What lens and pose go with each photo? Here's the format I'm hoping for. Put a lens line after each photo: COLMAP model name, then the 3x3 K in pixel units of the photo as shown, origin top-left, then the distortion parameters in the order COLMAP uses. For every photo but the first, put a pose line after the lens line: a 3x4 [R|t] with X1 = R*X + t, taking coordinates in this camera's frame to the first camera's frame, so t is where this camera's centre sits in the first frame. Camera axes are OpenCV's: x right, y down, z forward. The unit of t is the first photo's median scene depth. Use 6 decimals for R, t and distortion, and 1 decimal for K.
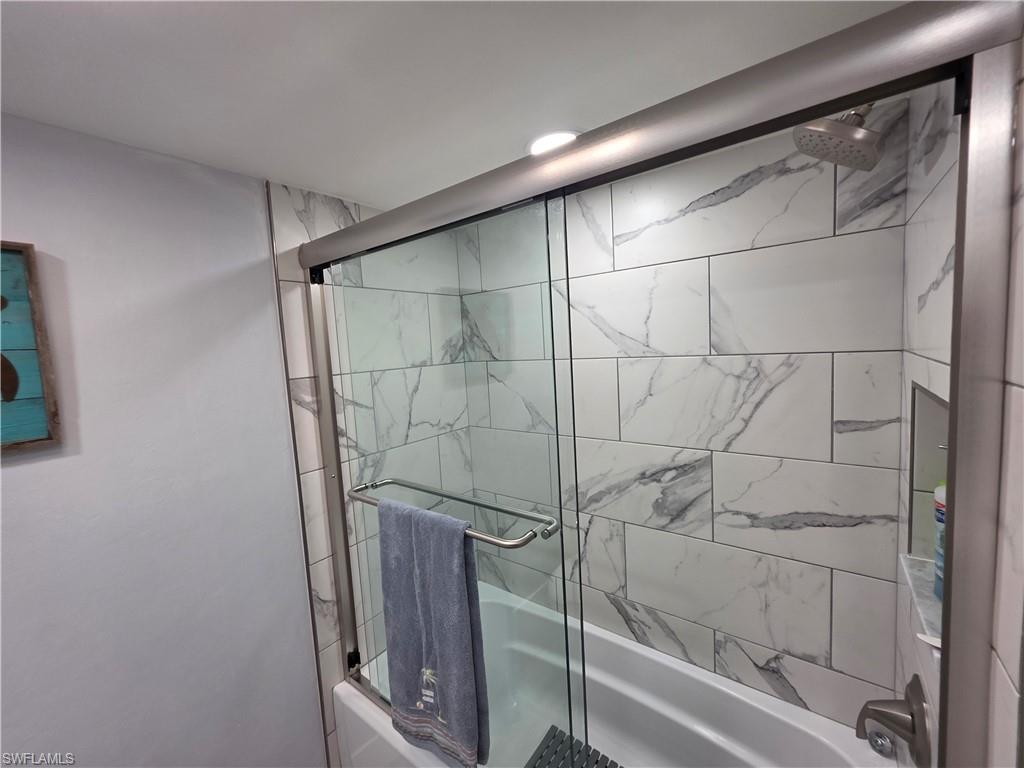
lens RADIAL K [[412.0, 0, 510.9], [0, 412.0, 380.0], [0, 0, 1]] dist [0.001550, -0.000072]
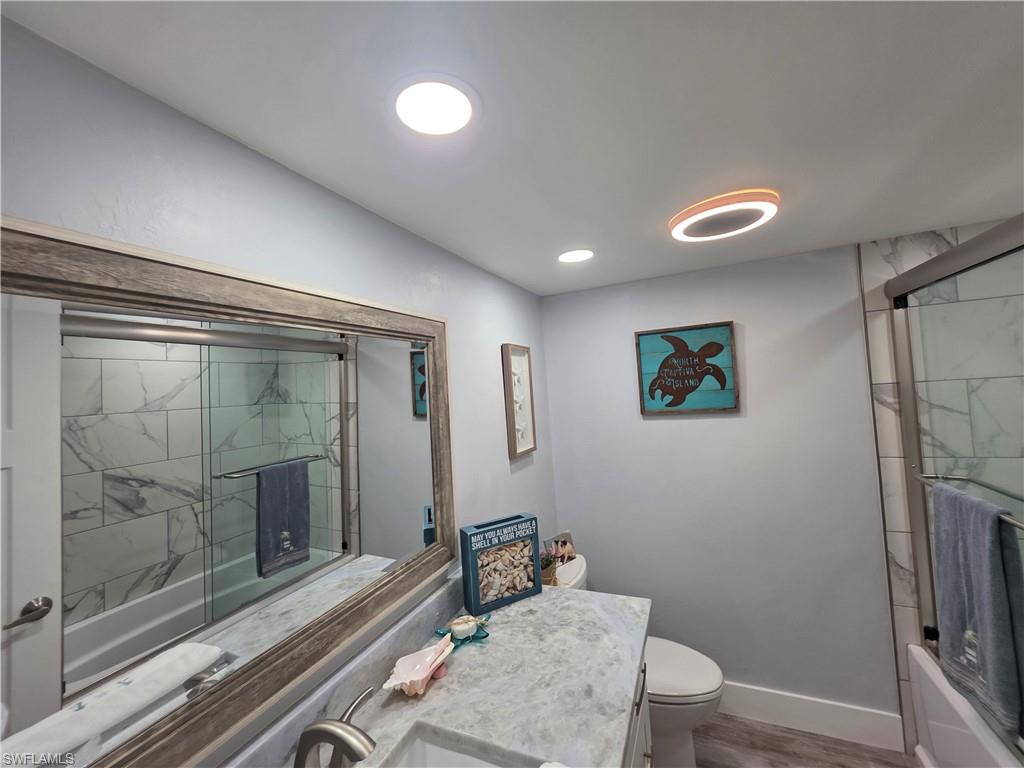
lens RADIAL K [[412.0, 0, 510.9], [0, 412.0, 380.0], [0, 0, 1]] dist [0.001550, -0.000072]
pose [[0.228940, 0.016654, -0.973298, 0.482429], [-0.031951, 0.999443, 0.009586, 0.009260], [0.972916, 0.028904, 0.229344, -0.435662]]
